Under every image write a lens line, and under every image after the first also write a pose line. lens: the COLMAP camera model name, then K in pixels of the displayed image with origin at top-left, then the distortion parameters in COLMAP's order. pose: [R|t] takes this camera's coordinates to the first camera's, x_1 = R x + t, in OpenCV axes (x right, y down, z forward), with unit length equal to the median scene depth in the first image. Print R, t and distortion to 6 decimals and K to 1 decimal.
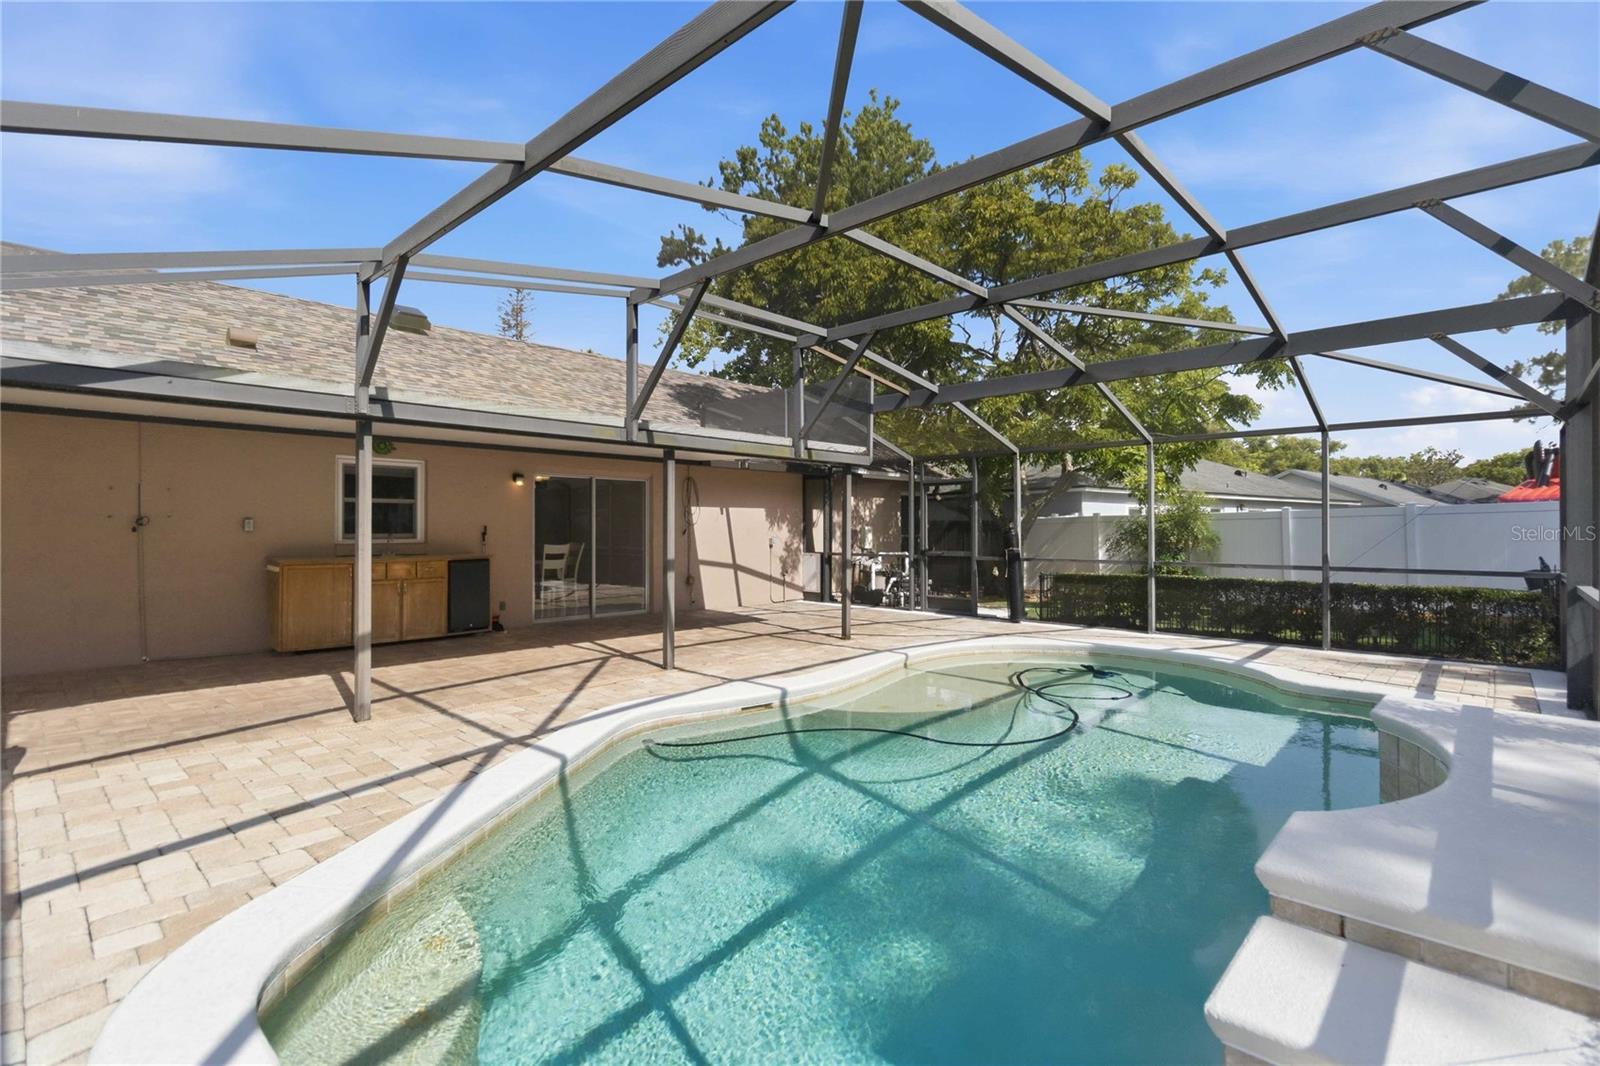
lens RADIAL K [[740.4, 0, 820.2], [0, 740.4, 532.7], [0, 0, 1]] dist [0.000683, 0.000062]
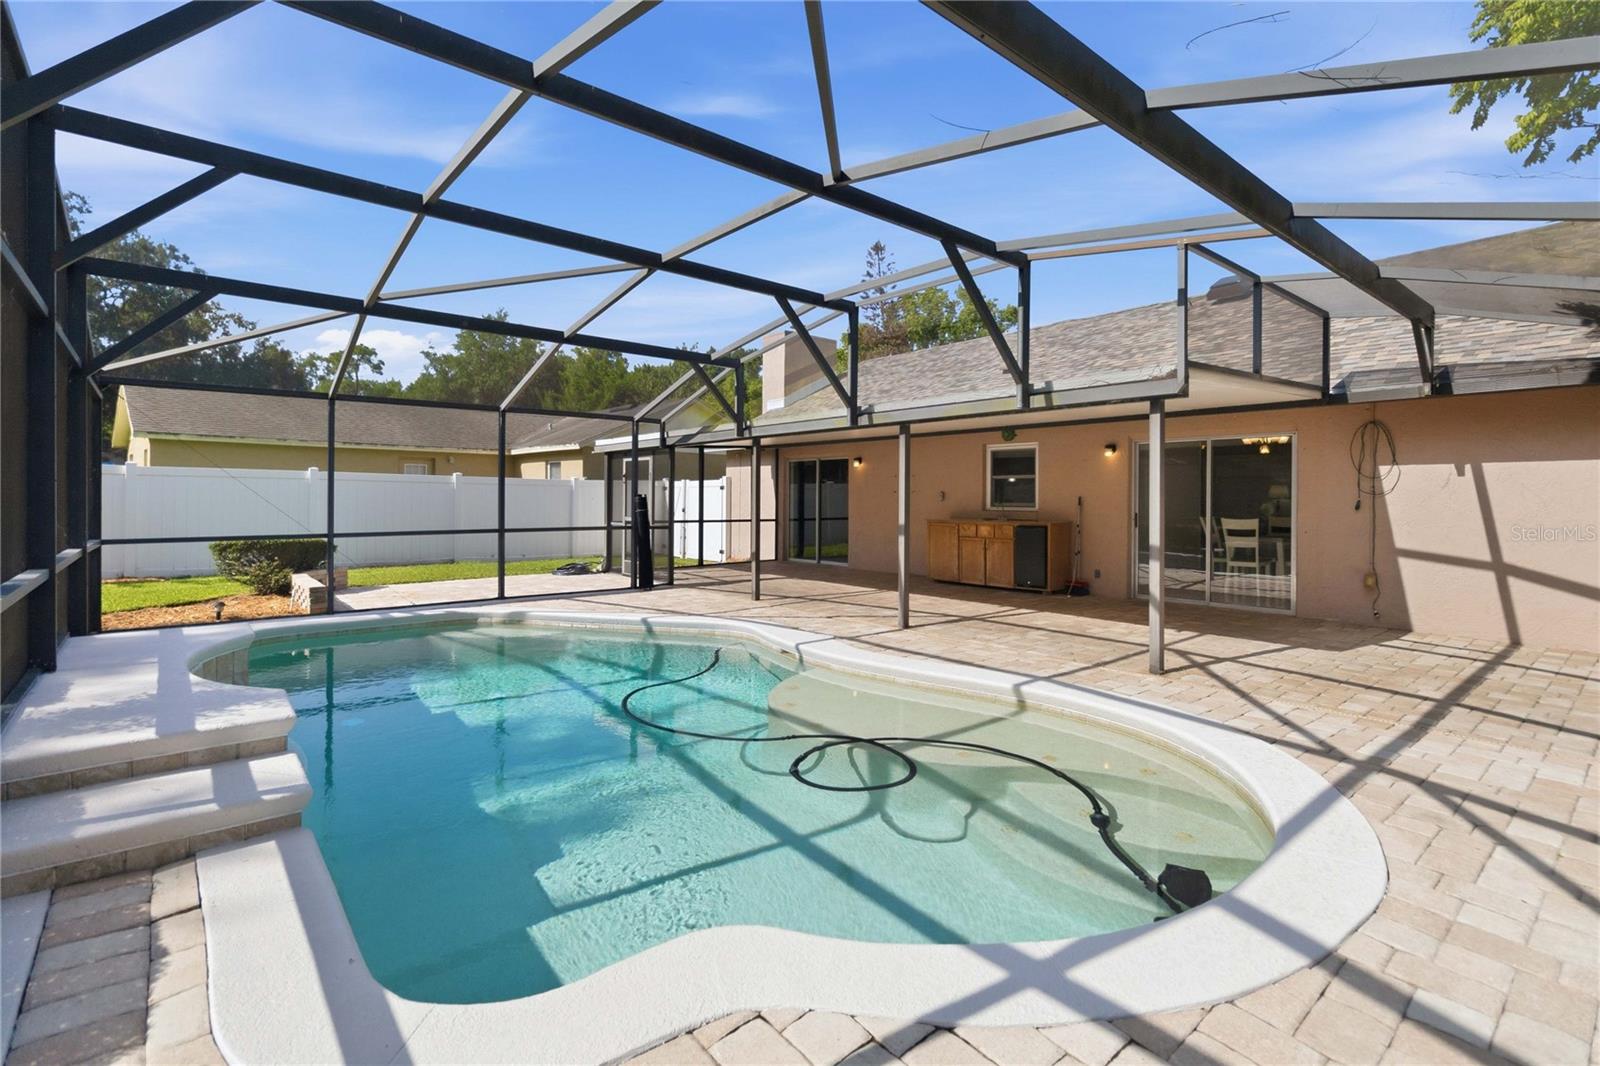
lens RADIAL K [[742.1, 0, 797.0], [0, 742.1, 502.4], [0, 0, 1]] dist [0.000583, 0.000177]
pose [[-0.127447, 0.000750, -0.991845, 0.647778], [-0.011076, 0.999936, 0.002179, 0.001270], [0.991784, 0.011263, -0.127430, 0.709823]]
